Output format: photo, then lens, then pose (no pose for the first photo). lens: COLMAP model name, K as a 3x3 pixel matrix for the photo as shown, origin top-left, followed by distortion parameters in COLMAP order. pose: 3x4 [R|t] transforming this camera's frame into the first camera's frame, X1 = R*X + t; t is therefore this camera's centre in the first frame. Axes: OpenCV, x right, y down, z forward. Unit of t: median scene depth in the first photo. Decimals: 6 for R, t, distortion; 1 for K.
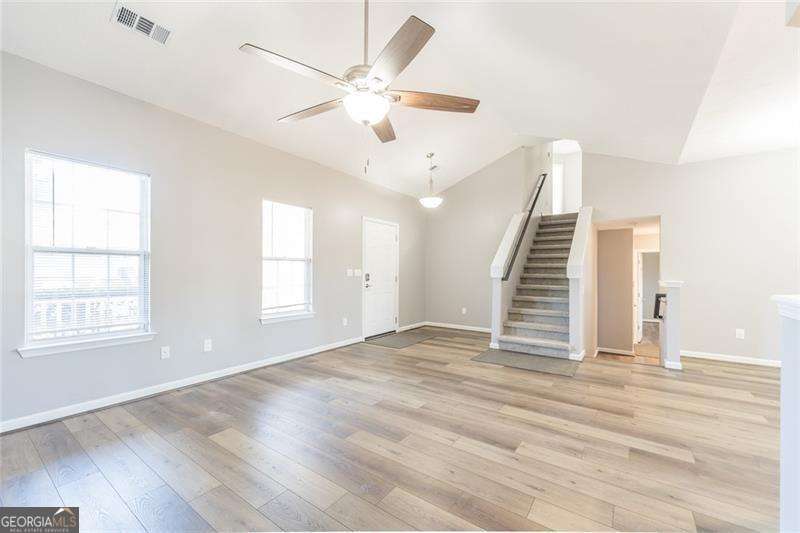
lens RADIAL K [[323.0, 0, 397.9], [0, 323.0, 271.6], [0, 0, 1]] dist [0.001743, -0.000039]
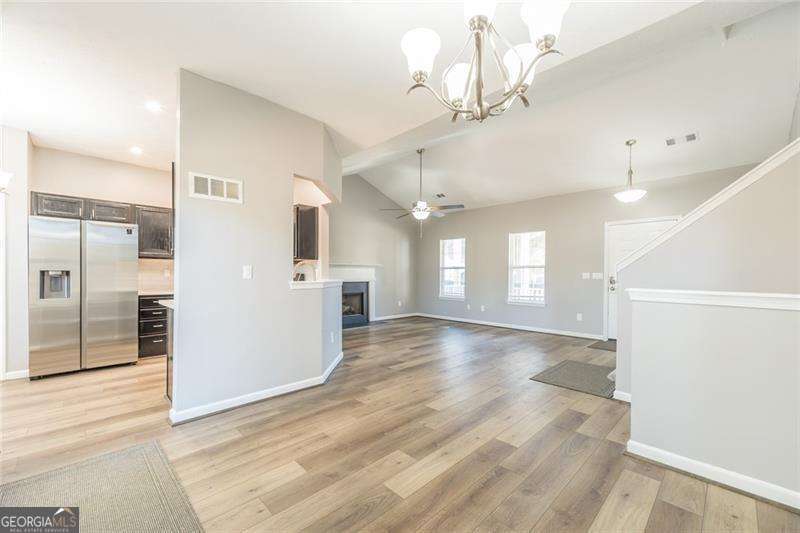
lens RADIAL K [[323.0, 0, 397.9], [0, 323.0, 271.6], [0, 0, 1]] dist [0.001743, -0.000039]
pose [[-0.158177, -0.006746, -0.987388, 1.790780], [0.000468, 0.999976, -0.006907, -0.006878], [0.987411, -0.001555, -0.158170, 0.838543]]
